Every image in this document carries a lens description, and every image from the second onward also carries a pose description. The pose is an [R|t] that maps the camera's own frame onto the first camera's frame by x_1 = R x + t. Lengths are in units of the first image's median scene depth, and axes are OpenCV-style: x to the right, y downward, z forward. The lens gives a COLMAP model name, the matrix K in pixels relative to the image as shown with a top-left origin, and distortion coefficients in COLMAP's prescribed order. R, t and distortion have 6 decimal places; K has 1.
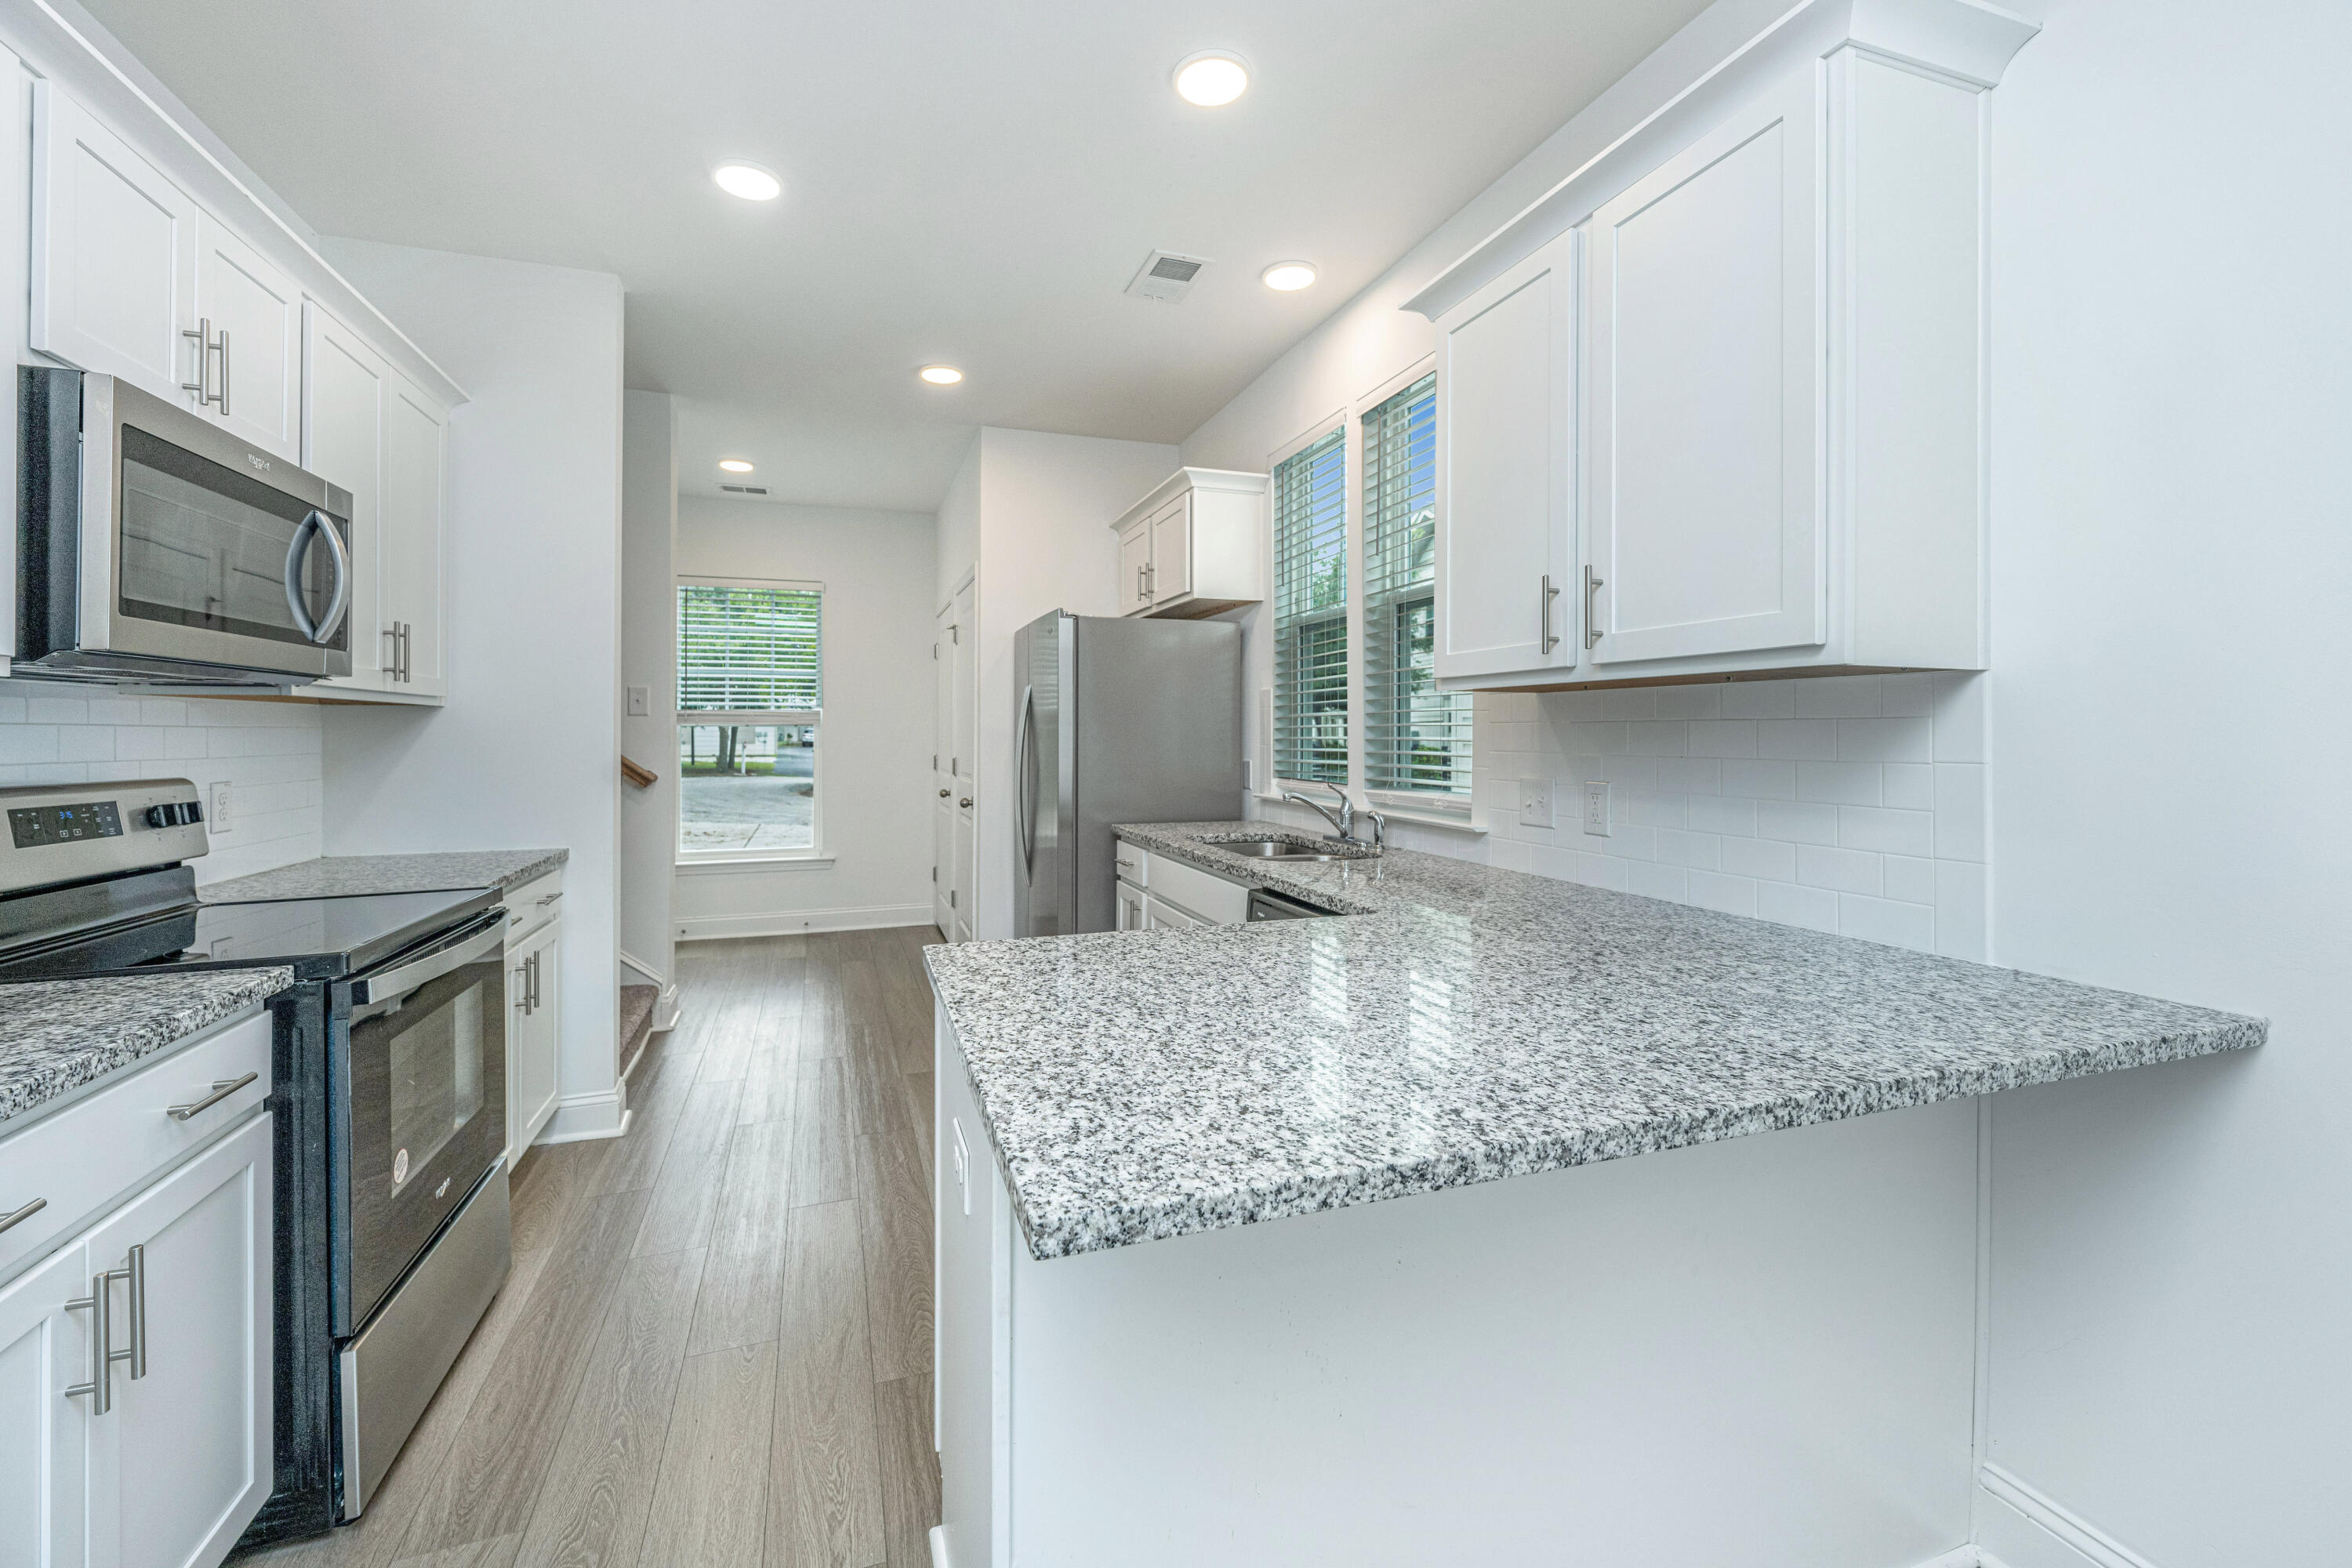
lens RADIAL K [[942.7, 0, 1176.0], [0, 942.7, 784.0], [0, 0, 1]] dist [0.000075, 0.000042]
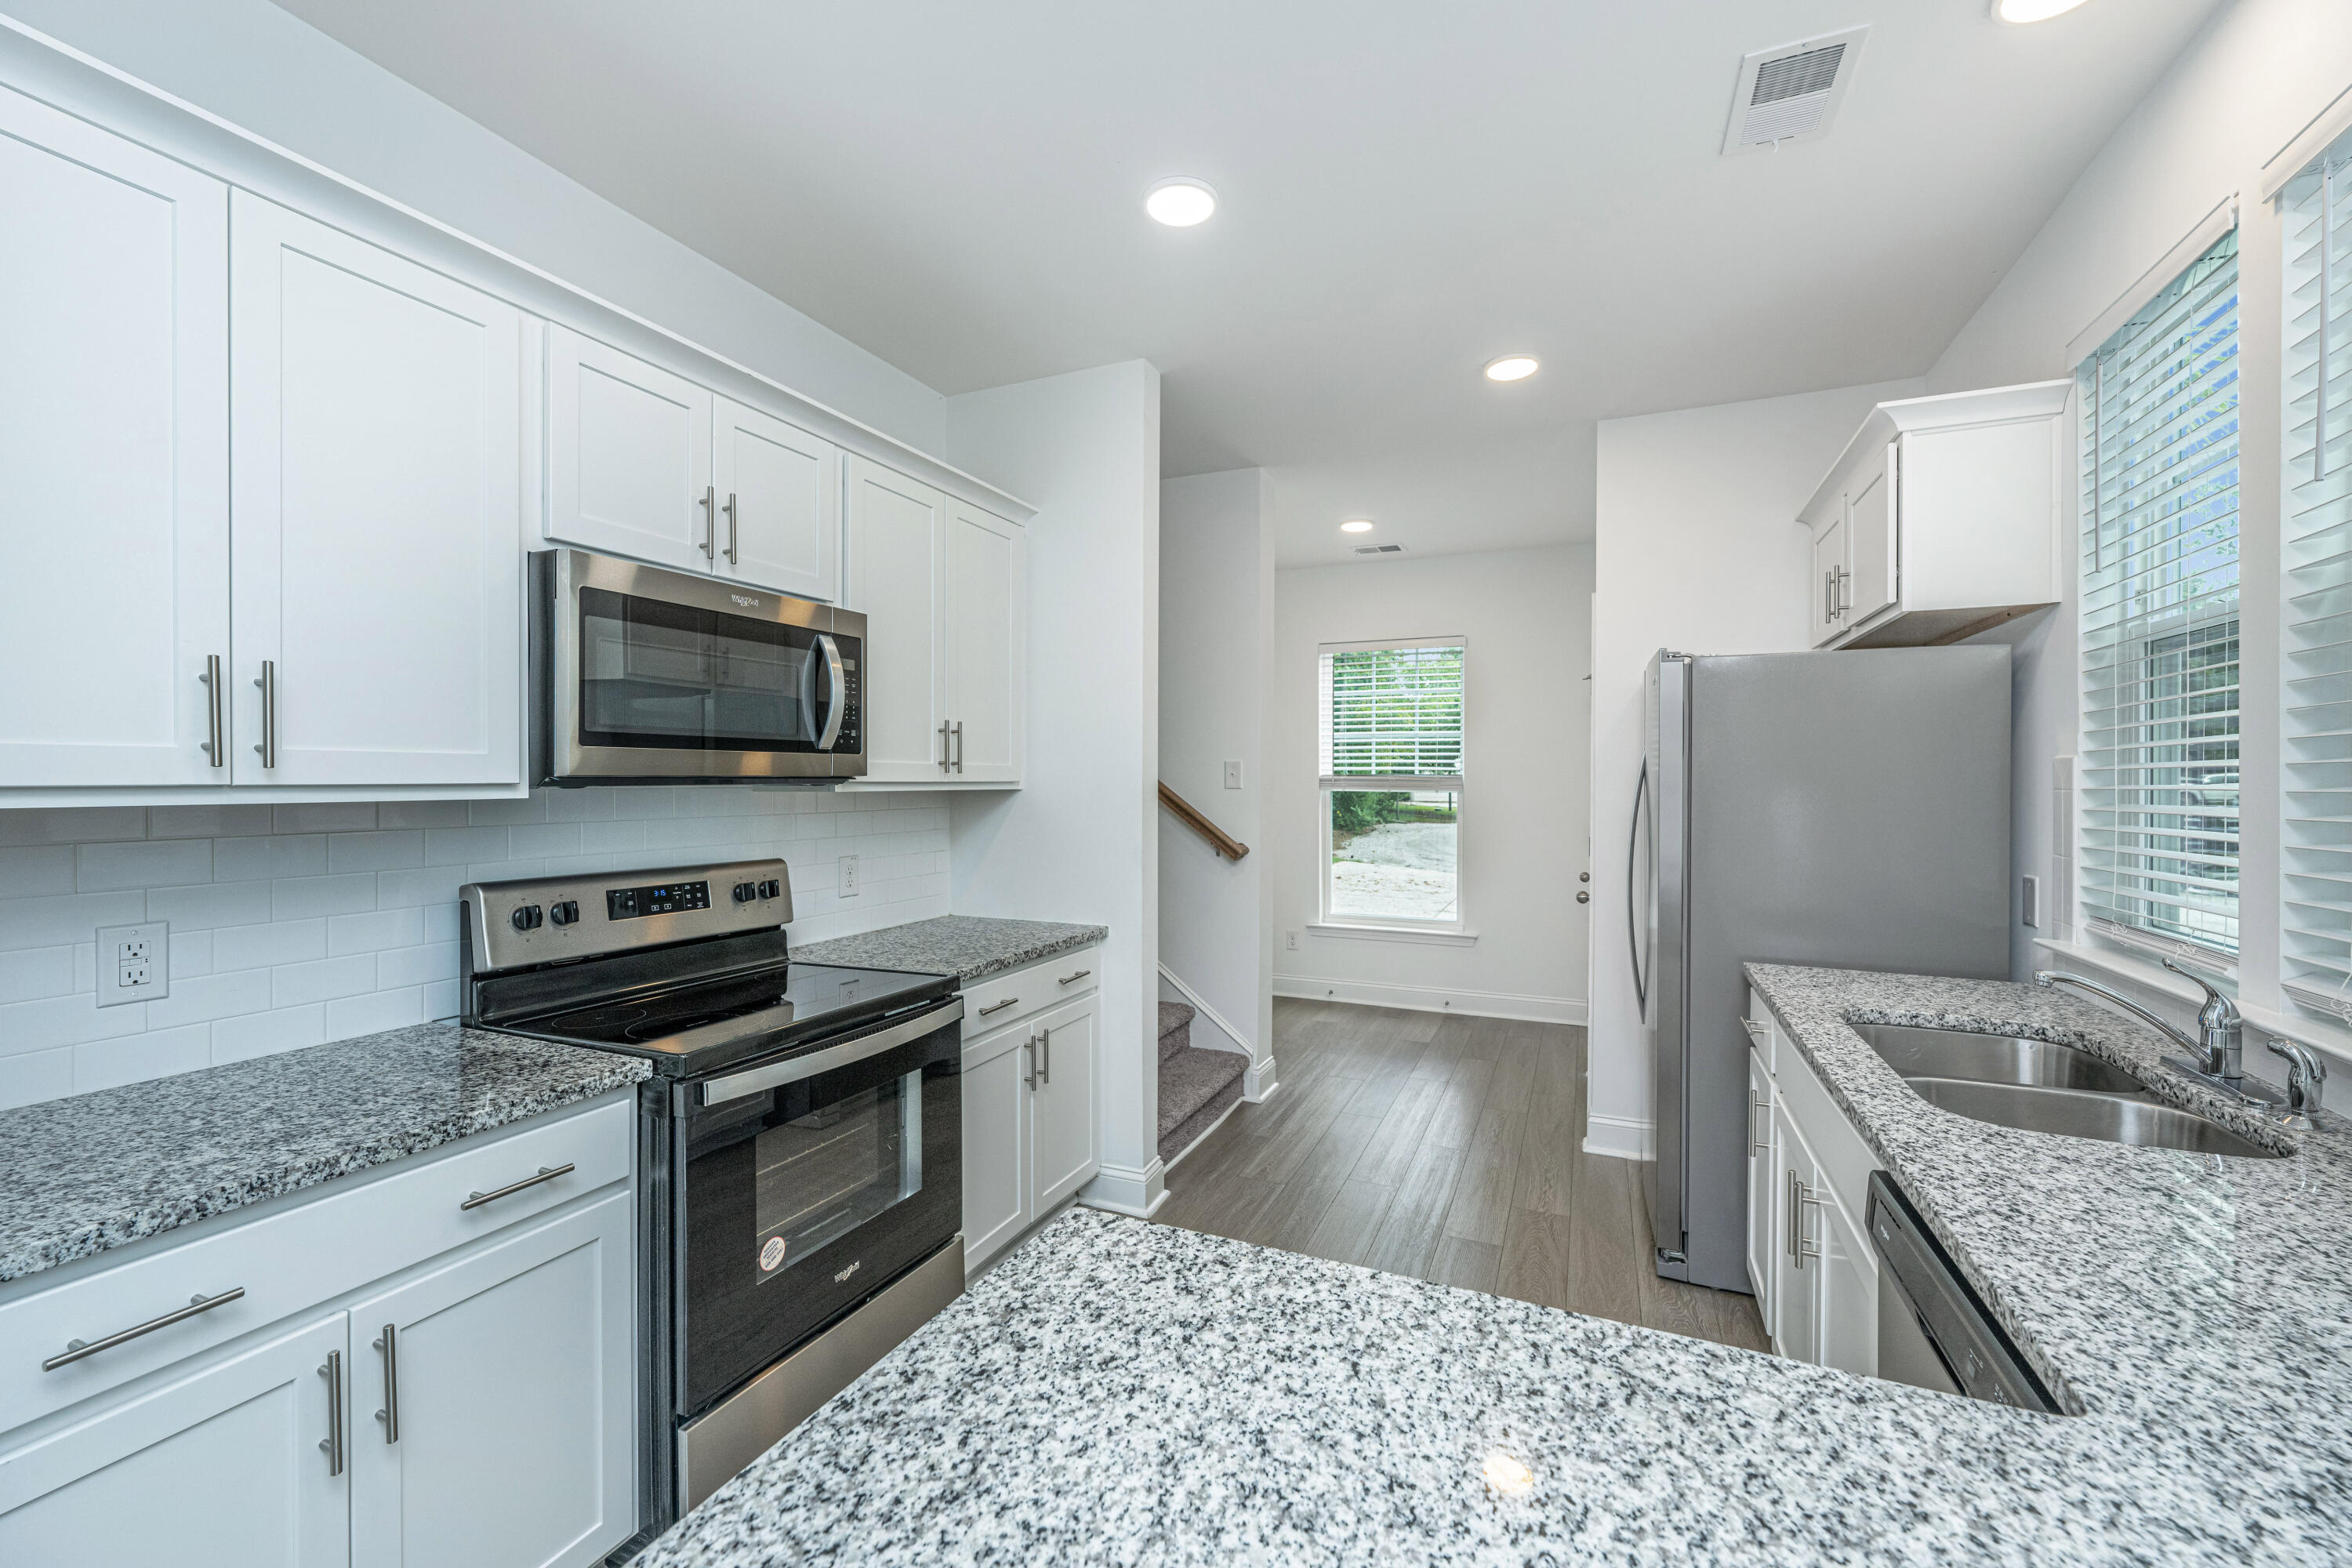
lens RADIAL K [[962.9, 0, 1170.3], [0, 962.9, 805.4], [0, 0, 1]] dist [-0.001700, -0.000370]
pose [[0.732643, 0.021518, -0.680273, 0.156419], [-0.042259, 0.999010, -0.013912, -0.069015], [0.679300, 0.038941, 0.732827, 0.358075]]
